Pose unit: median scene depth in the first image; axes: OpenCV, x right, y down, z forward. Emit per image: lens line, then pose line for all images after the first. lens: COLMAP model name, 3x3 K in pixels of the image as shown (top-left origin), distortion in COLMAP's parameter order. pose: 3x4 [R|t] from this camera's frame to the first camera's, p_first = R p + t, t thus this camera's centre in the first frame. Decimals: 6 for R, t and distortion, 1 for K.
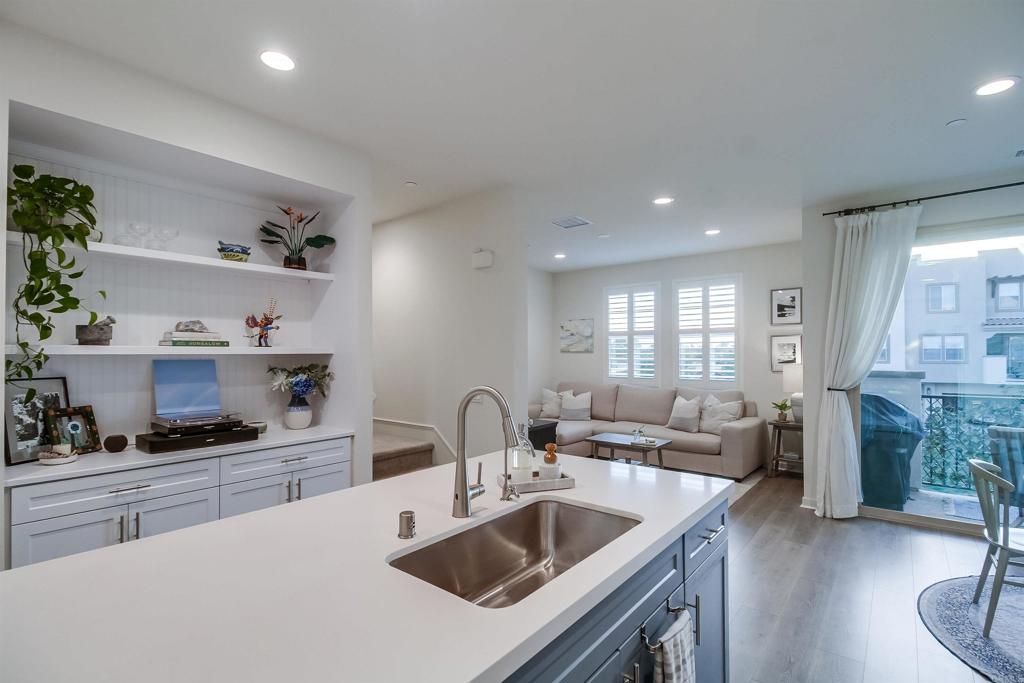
lens RADIAL K [[482.3, 0, 521.5], [0, 482.3, 350.0], [0, 0, 1]] dist [0.019697, -0.011562]
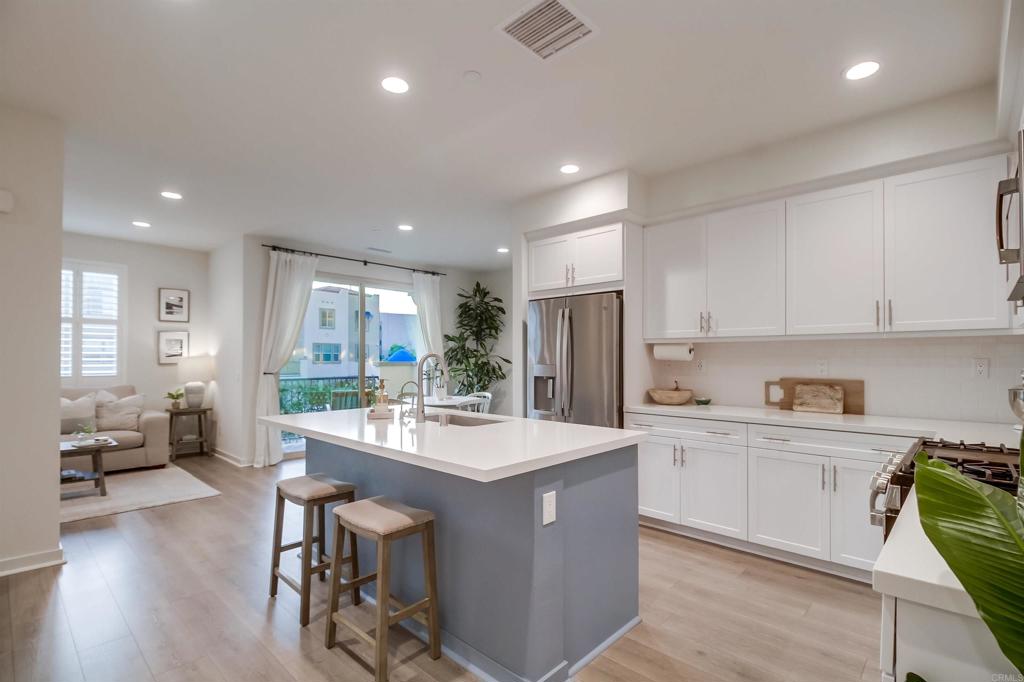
lens RADIAL K [[482.3, 0, 525.0], [0, 482.3, 352.6], [0, 0, 1]] dist [0.019697, -0.011562]
pose [[0.077212, 0.016139, 0.996884, -0.489774], [-0.012255, 0.999809, -0.015238, 0.024201], [-0.996939, -0.011040, 0.077395, 0.117618]]
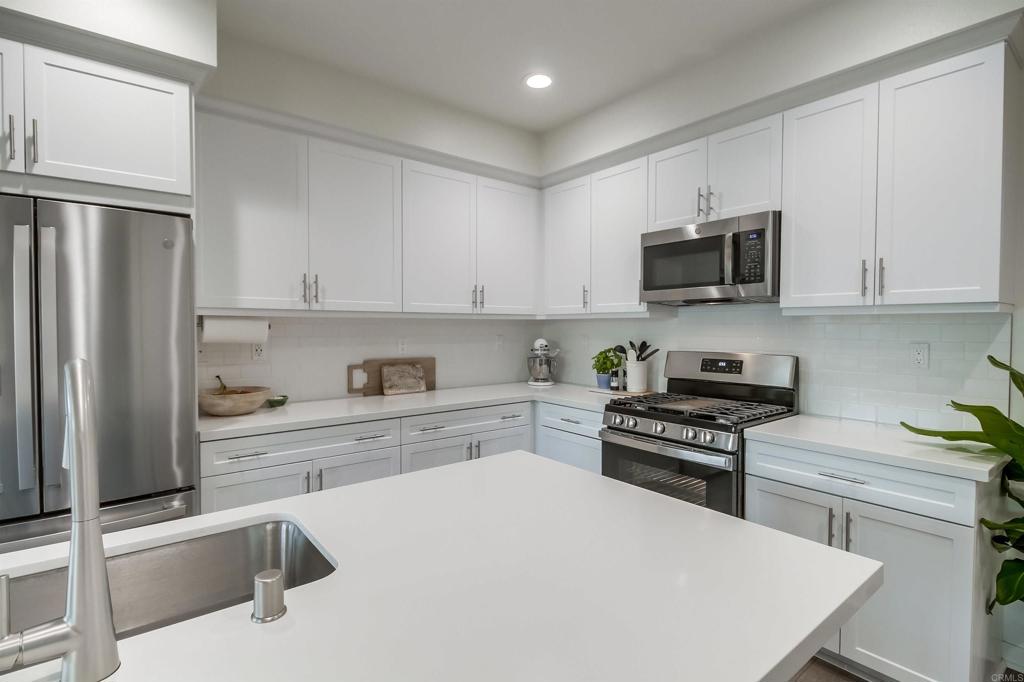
lens RADIAL K [[502.8, 0, 512.9], [0, 502.8, 341.7], [0, 0, 1]] dist [0.001546, -0.005116]
pose [[-0.977390, -0.004568, 0.211397, -0.126408], [-0.000237, 0.999790, 0.020510, 0.011485], [-0.211446, 0.019996, -0.977185, 0.348100]]
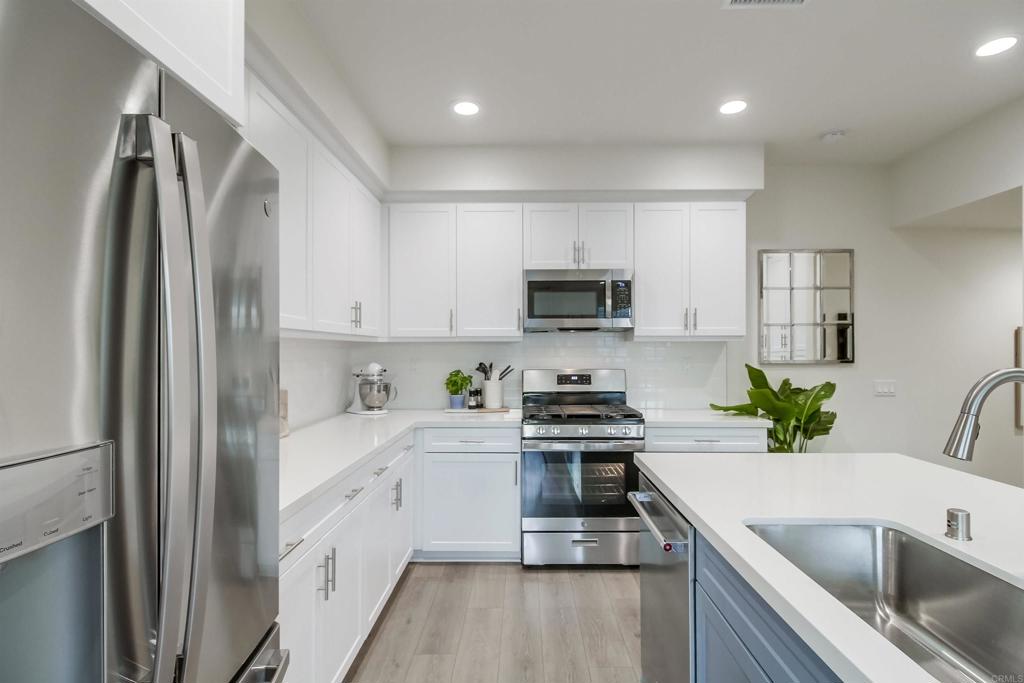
lens RADIAL K [[482.3, 0, 535.3], [0, 482.3, 347.9], [0, 0, 1]] dist [0.019697, -0.011562]
pose [[-0.776490, 0.000528, -0.630129, 0.199917], [0.010768, 0.999865, -0.012431, 0.012128], [0.630038, -0.016438, -0.776391, 0.269586]]
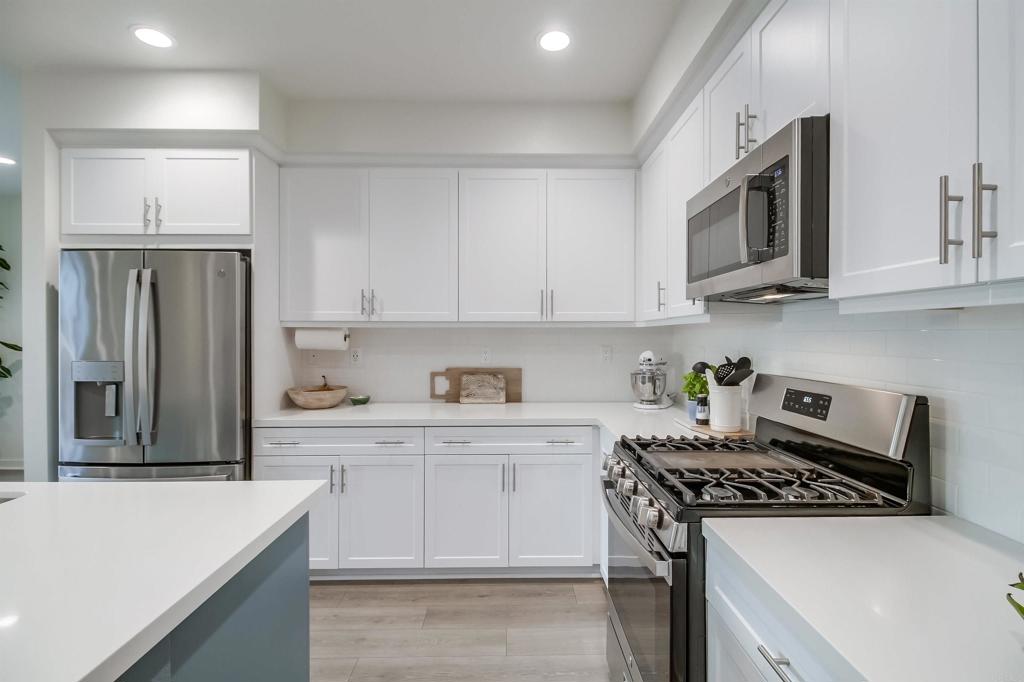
lens RADIAL K [[482.3, 0, 516.2], [0, 482.3, 335.6], [0, 0, 1]] dist [0.019697, -0.011562]
pose [[-0.631782, 0.002270, 0.775143, -0.331257], [-0.005719, 0.999955, -0.007589, 0.009751], [-0.775125, -0.009228, -0.631740, 0.129673]]
